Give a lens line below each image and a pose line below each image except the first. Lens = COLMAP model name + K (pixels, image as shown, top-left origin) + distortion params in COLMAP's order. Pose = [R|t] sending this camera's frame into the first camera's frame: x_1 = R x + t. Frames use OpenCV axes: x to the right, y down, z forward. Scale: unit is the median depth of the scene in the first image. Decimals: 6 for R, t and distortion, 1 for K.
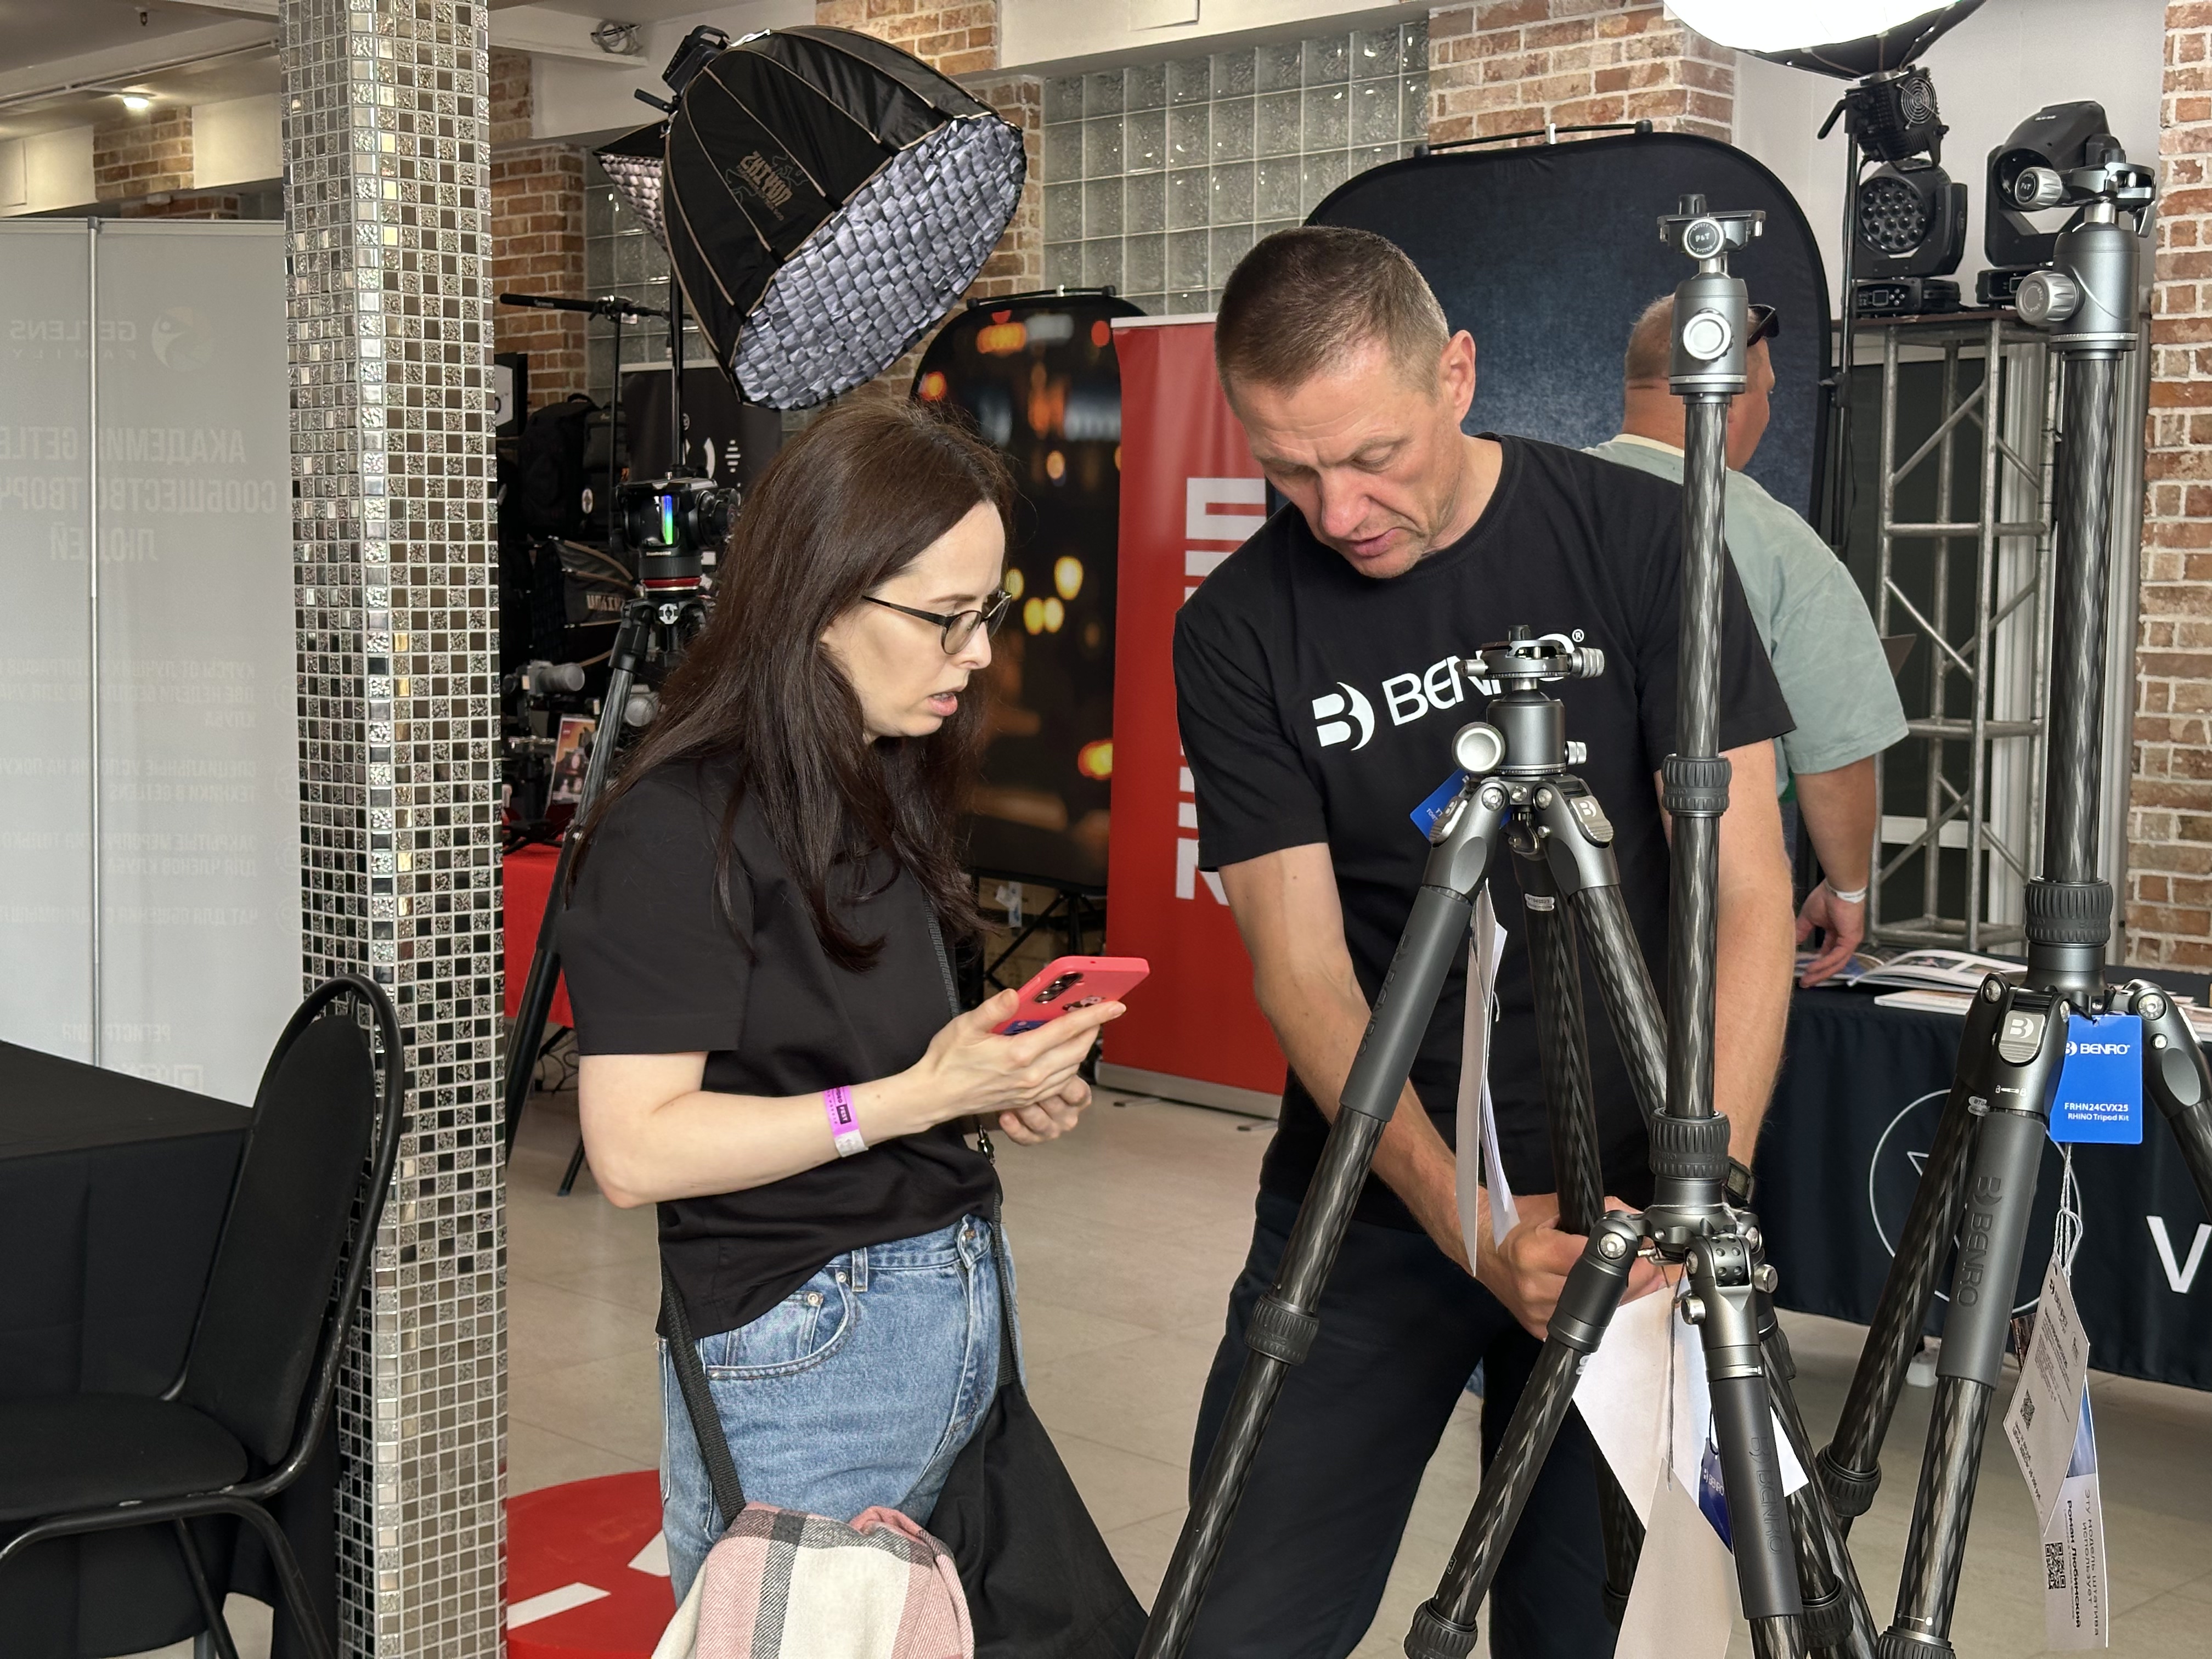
lens RADIAL K [[3021.4, 0, 1099.5], [0, 3021.4, 836.4], [0, 0, 1]] dist [0.210440, -0.491282]
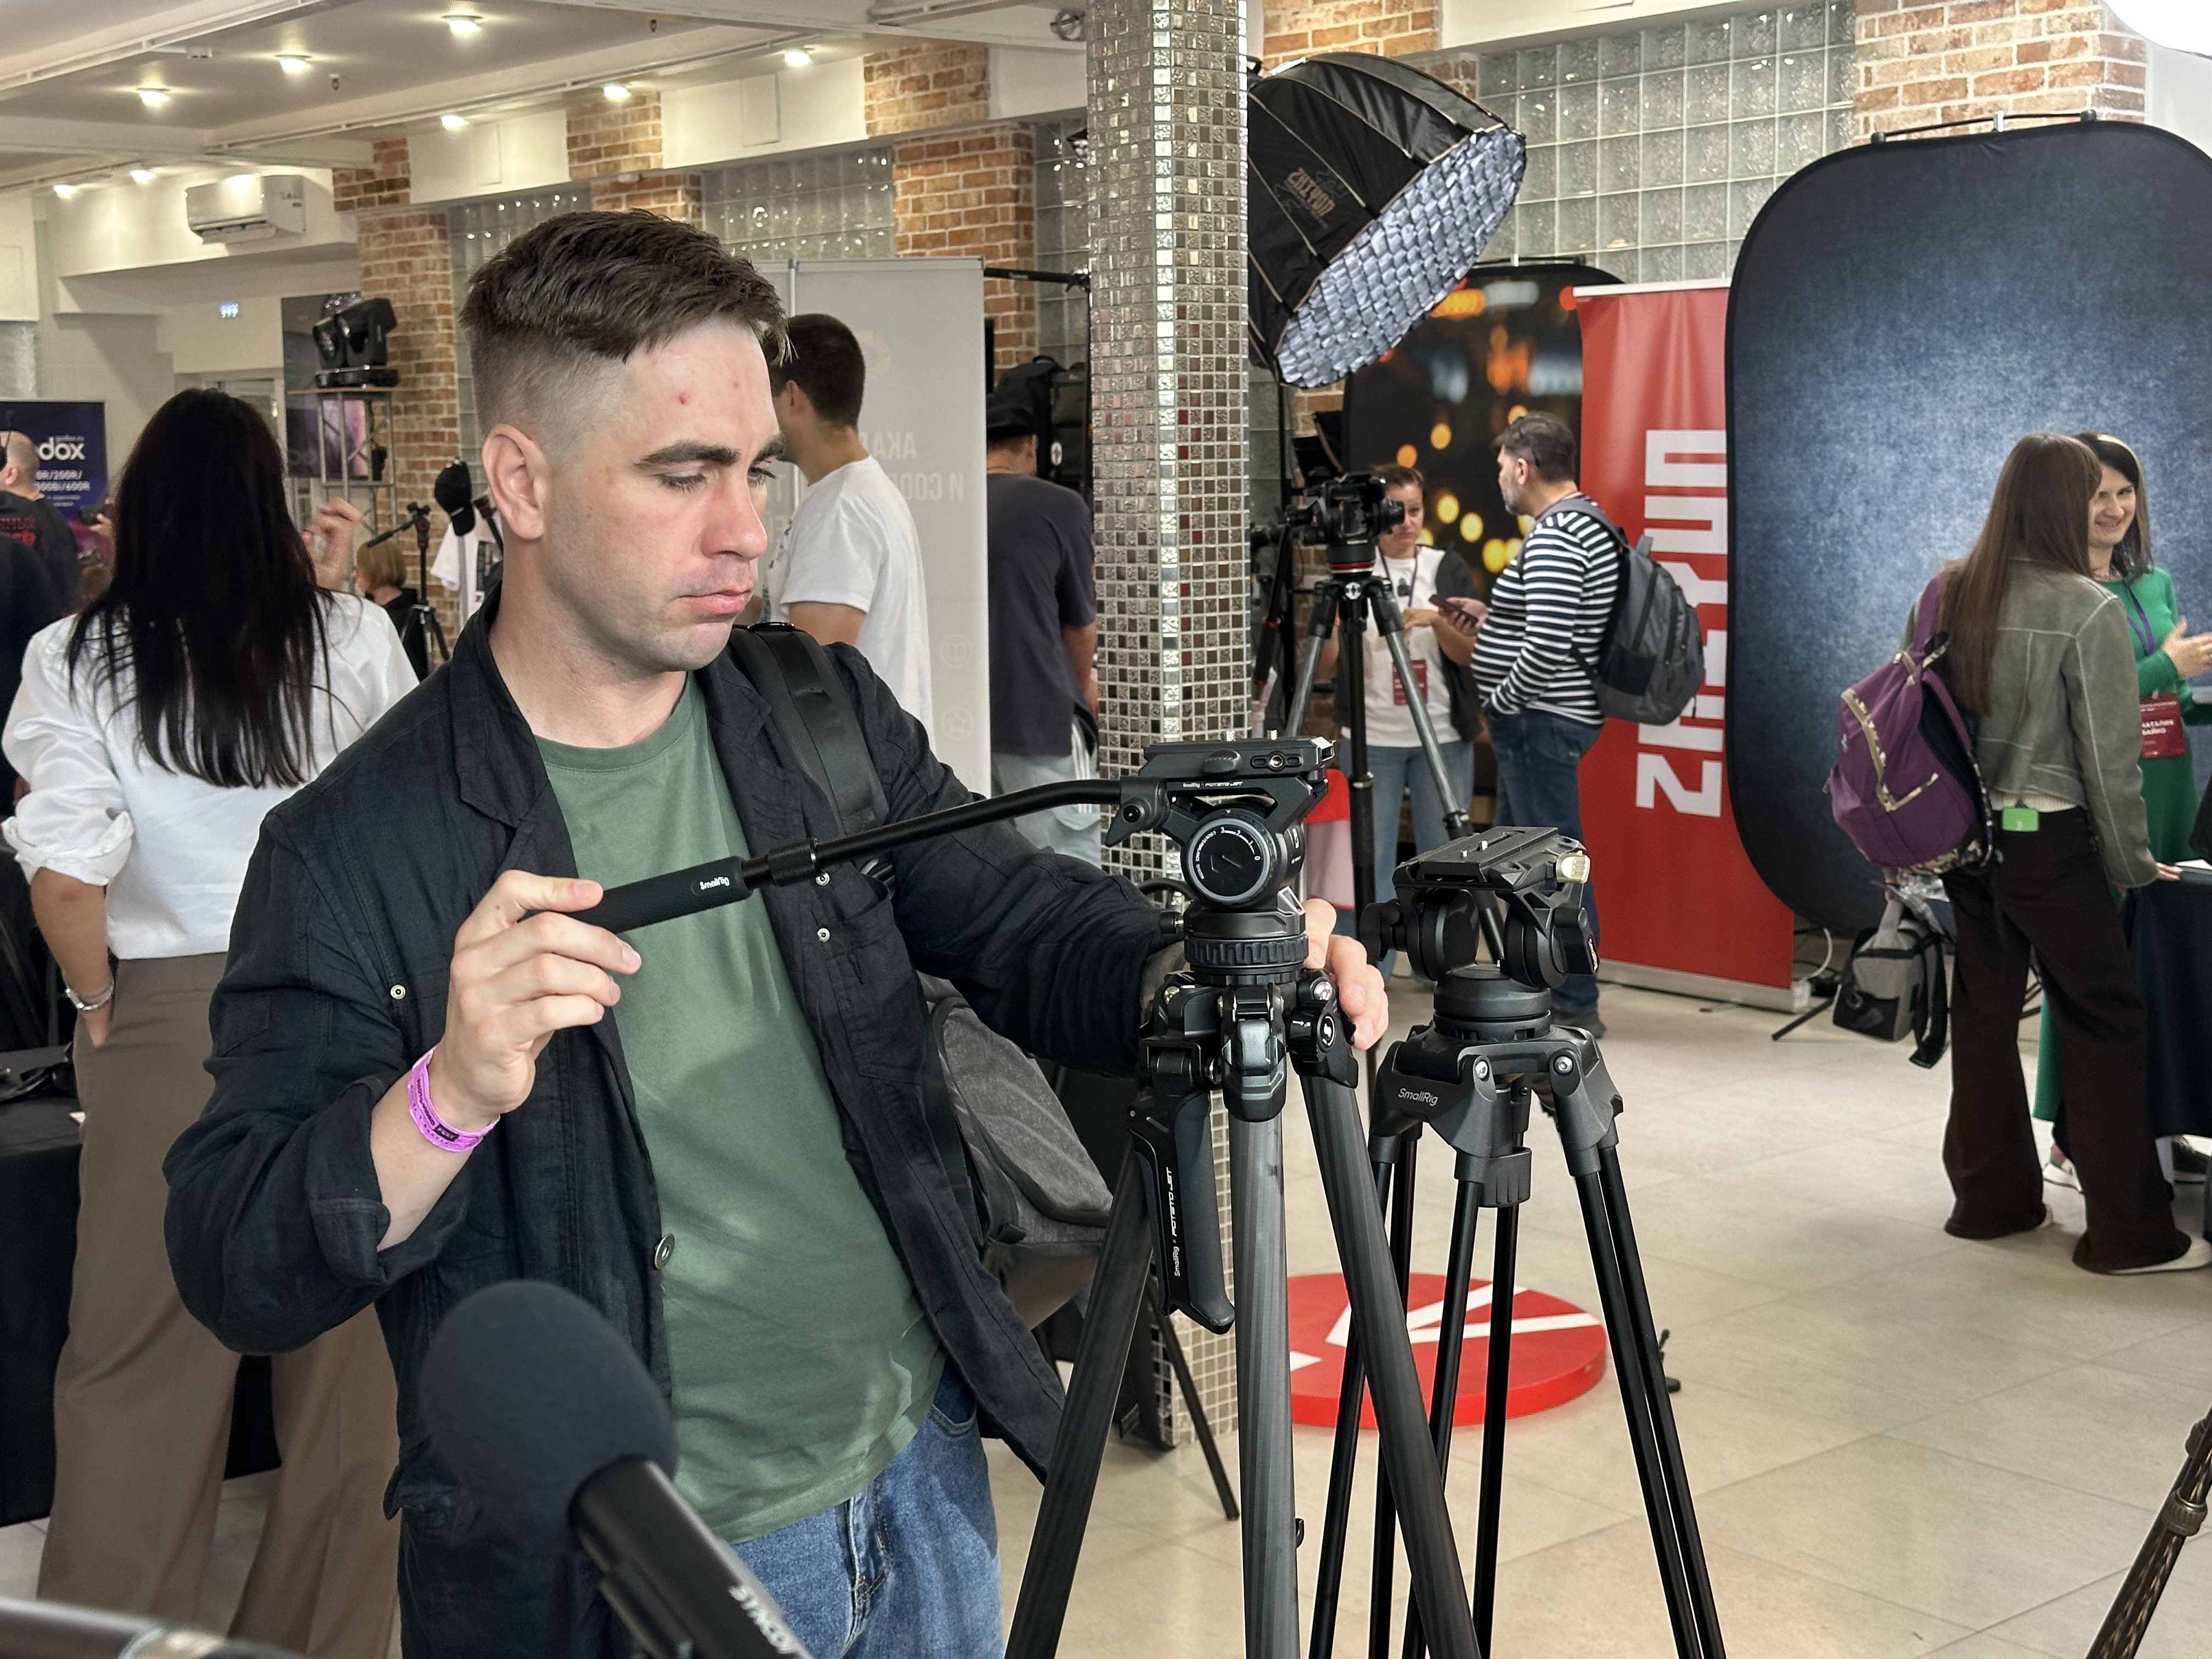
lens RADIAL K [[3043.3, 0, 1128.0], [0, 3043.3, 853.2], [0, 0, 1]] dist [0.203896, -0.522549]
pose [[0.996598, -0.010985, -0.081686, -0.073670], [0.013939, 0.999266, 0.035685, -0.006236], [0.081234, -0.036702, 0.996019, -0.150156]]
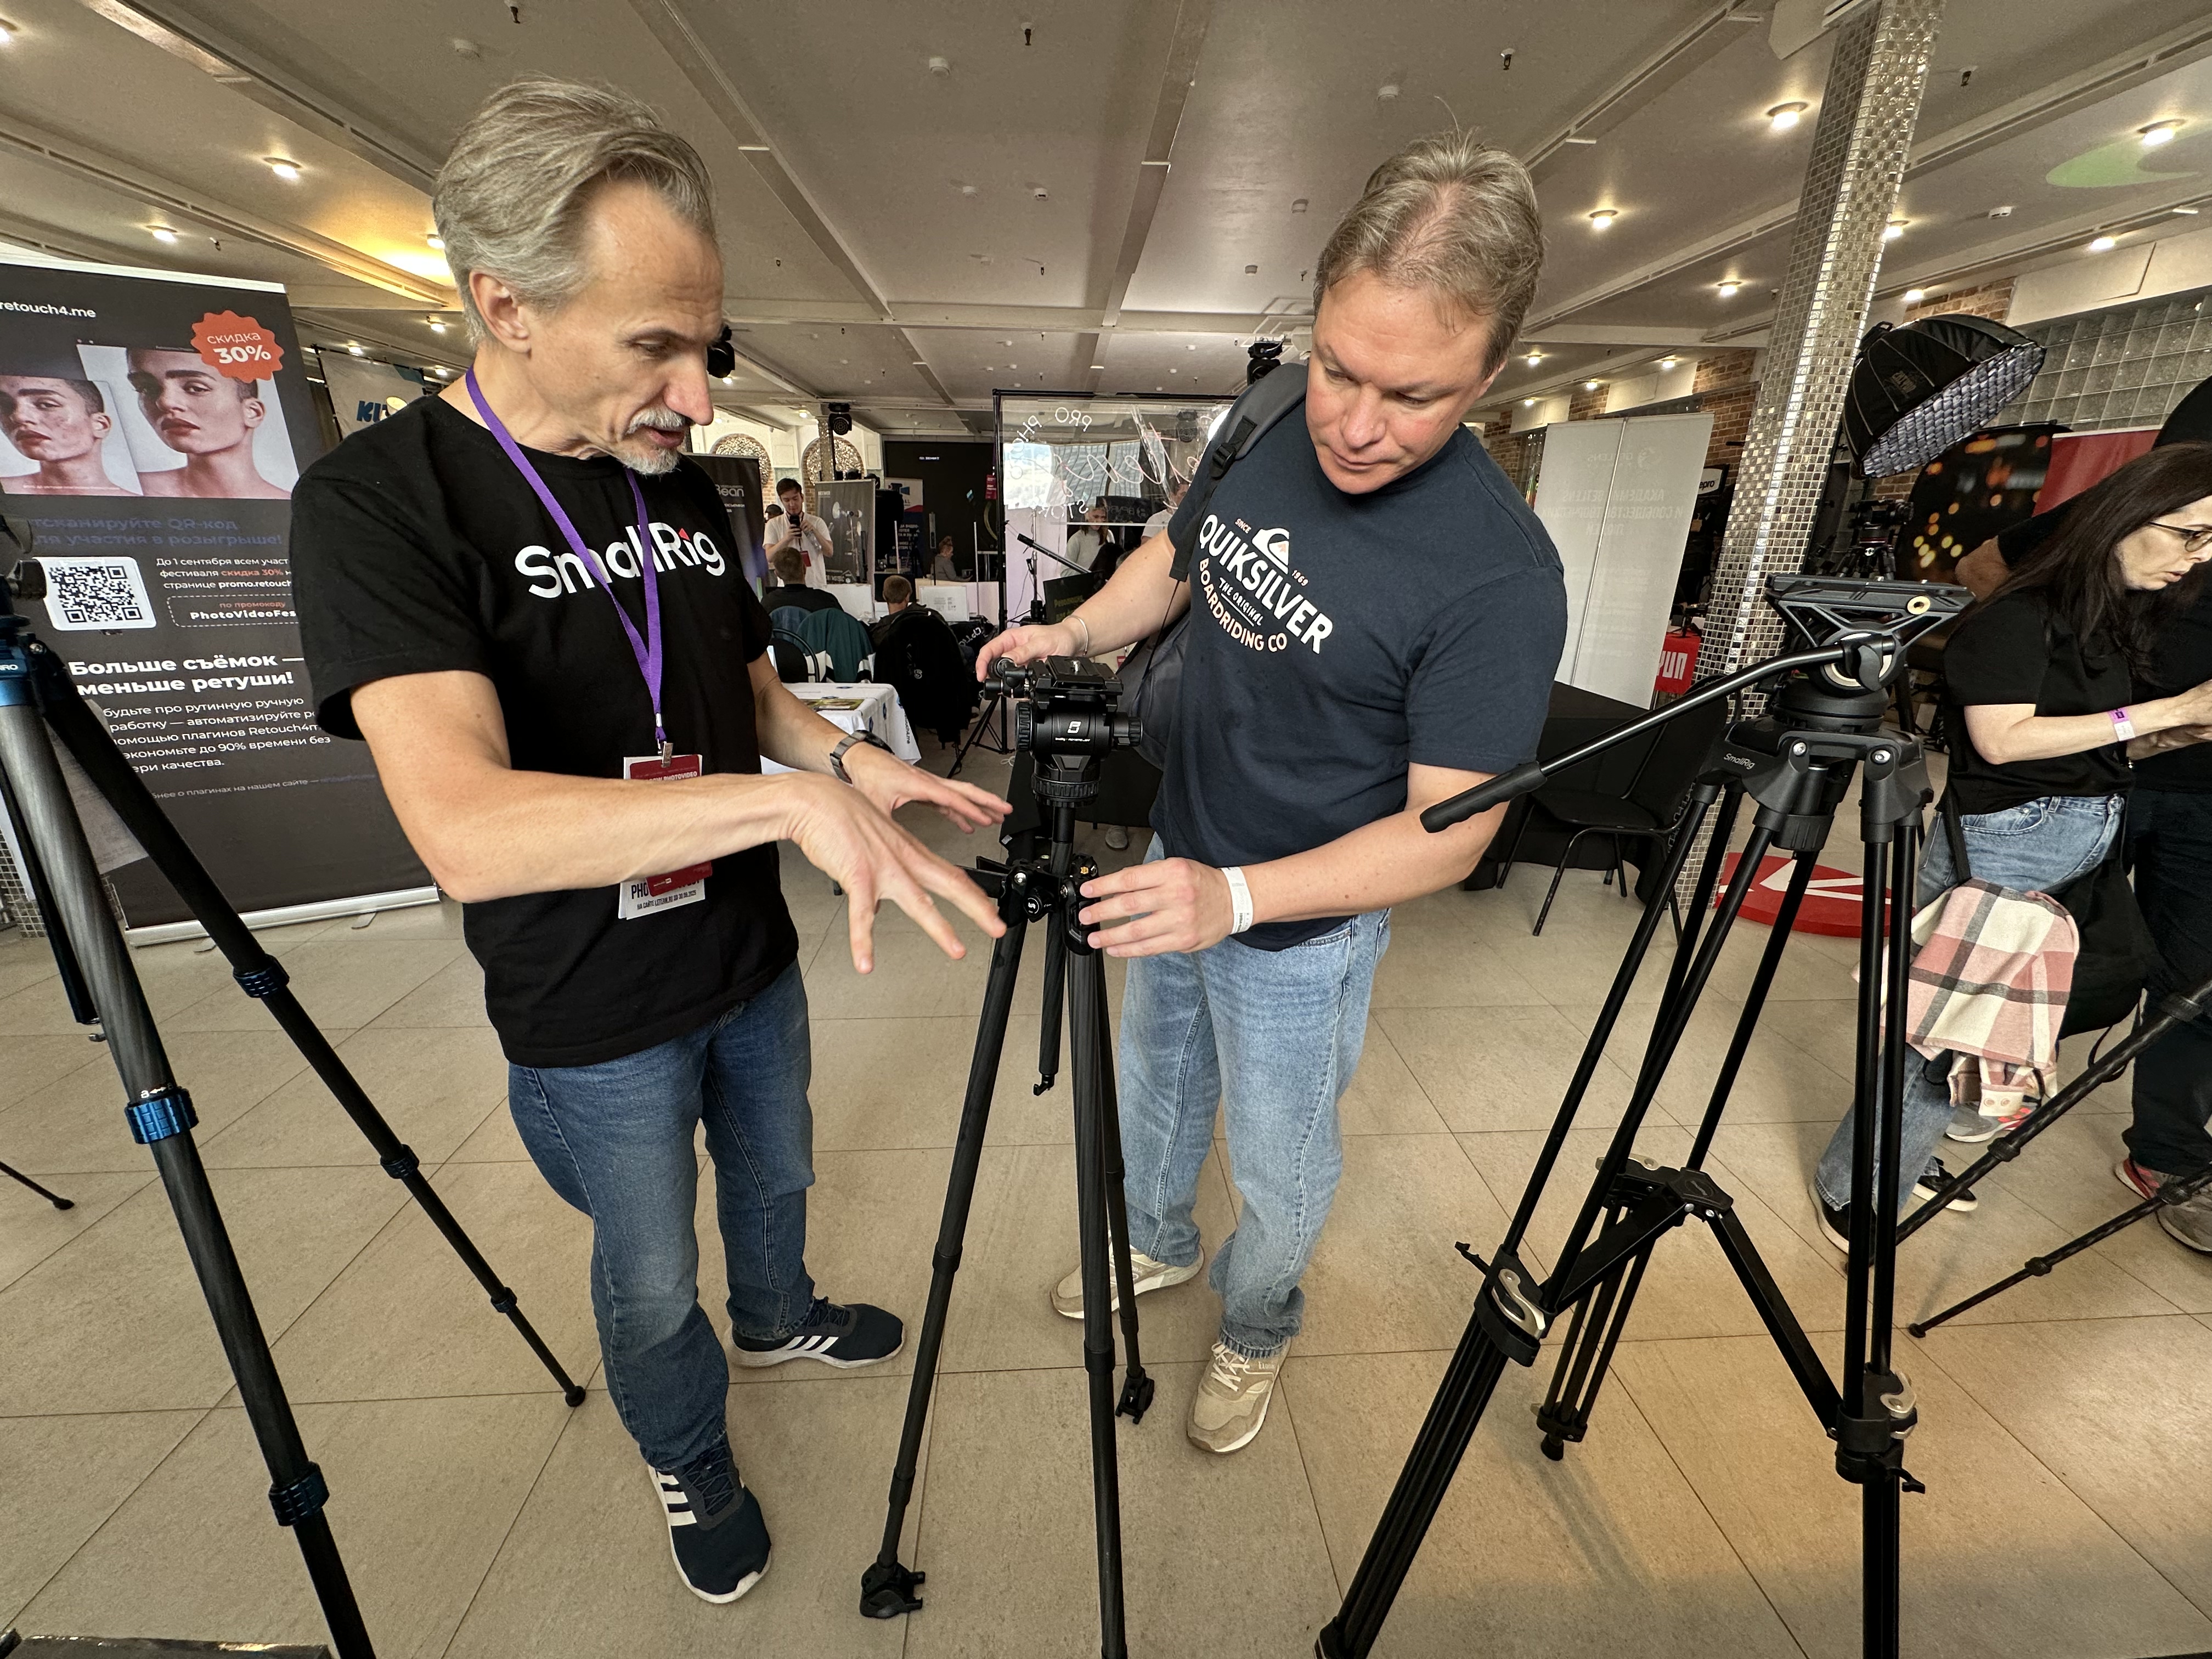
lens RADIAL K [[866.6, 0, 1106.0], [0, 866.6, 829.5], [0, 0, 1]] dist [-0.007597, 0.000360]
pose [[0.746274, 0.218821, -0.628643, -0.062890], [-0.071167, 0.965237, 0.251500, 0.011054], [0.661823, -0.142950, 0.735905, -0.021598]]
